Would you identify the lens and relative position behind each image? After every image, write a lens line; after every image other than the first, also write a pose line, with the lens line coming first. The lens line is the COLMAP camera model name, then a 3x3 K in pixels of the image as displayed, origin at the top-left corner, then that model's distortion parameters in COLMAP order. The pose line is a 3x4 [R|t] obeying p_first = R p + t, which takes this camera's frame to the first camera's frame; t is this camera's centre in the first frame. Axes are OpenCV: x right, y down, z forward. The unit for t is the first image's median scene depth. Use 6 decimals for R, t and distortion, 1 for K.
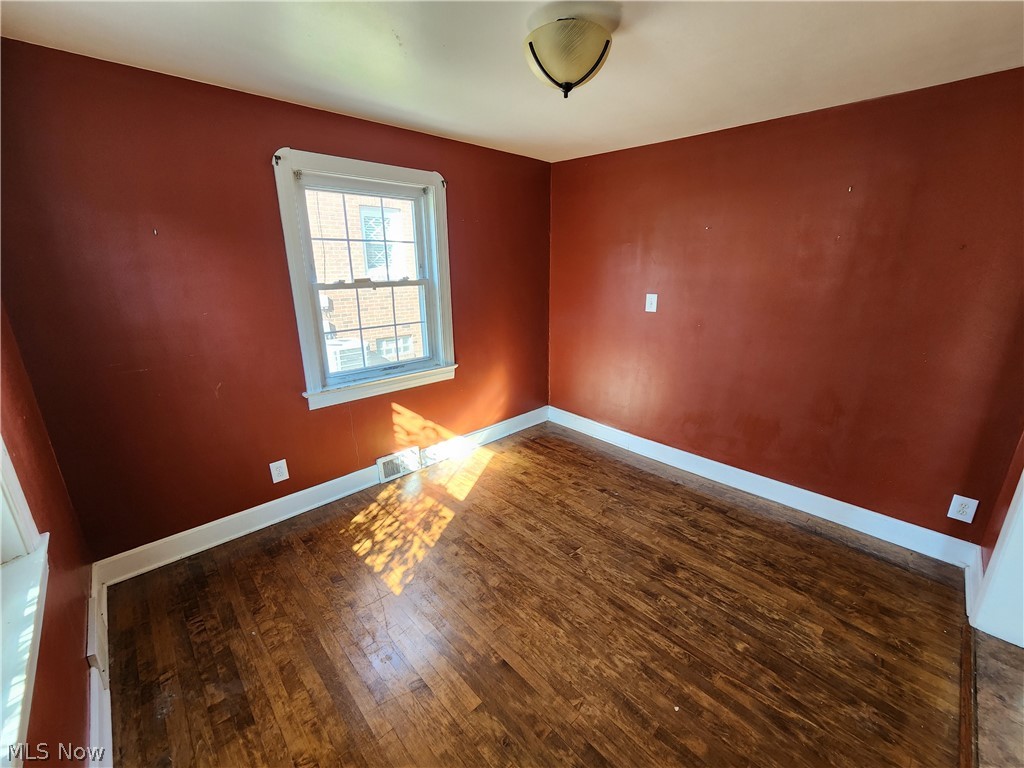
lens RADIAL K [[422.5, 0, 512.0], [0, 422.5, 384.0], [0, 0, 1]] dist [-0.001865, -0.000004]
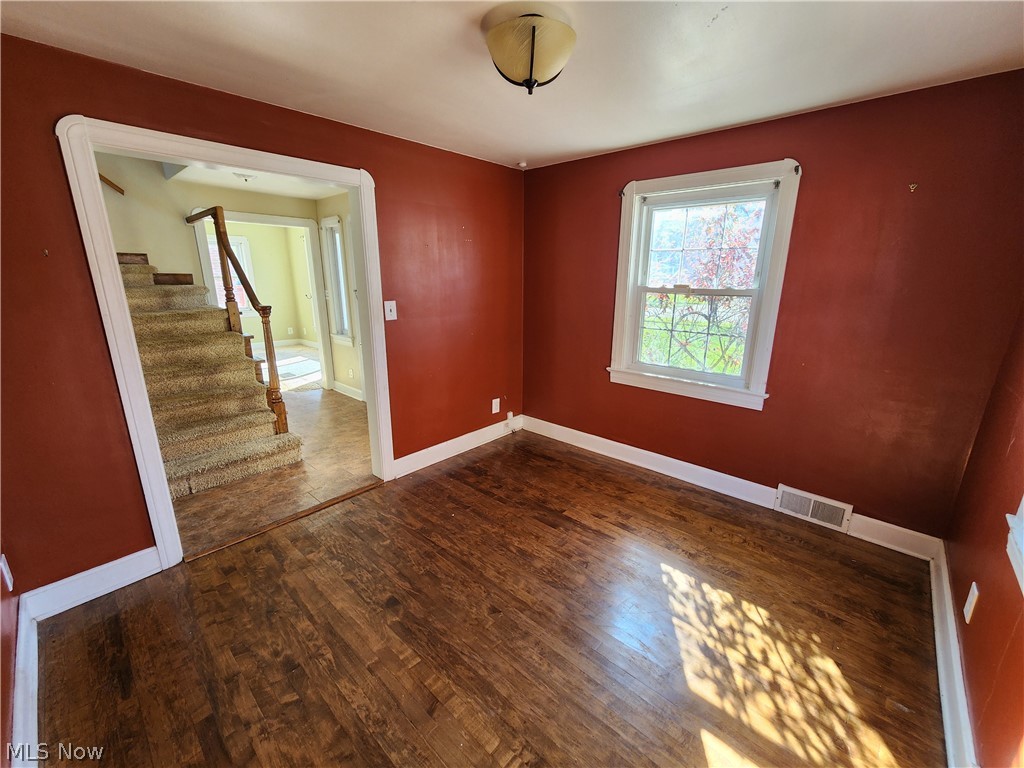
lens RADIAL K [[422.5, 0, 512.0], [0, 422.5, 384.0], [0, 0, 1]] dist [-0.001865, -0.000004]
pose [[-0.997321, 0.015972, -0.071381, 0.177529], [-0.022994, 0.857937, 0.513239, -0.427794], [0.069438, 0.513506, -0.855272, 1.543059]]
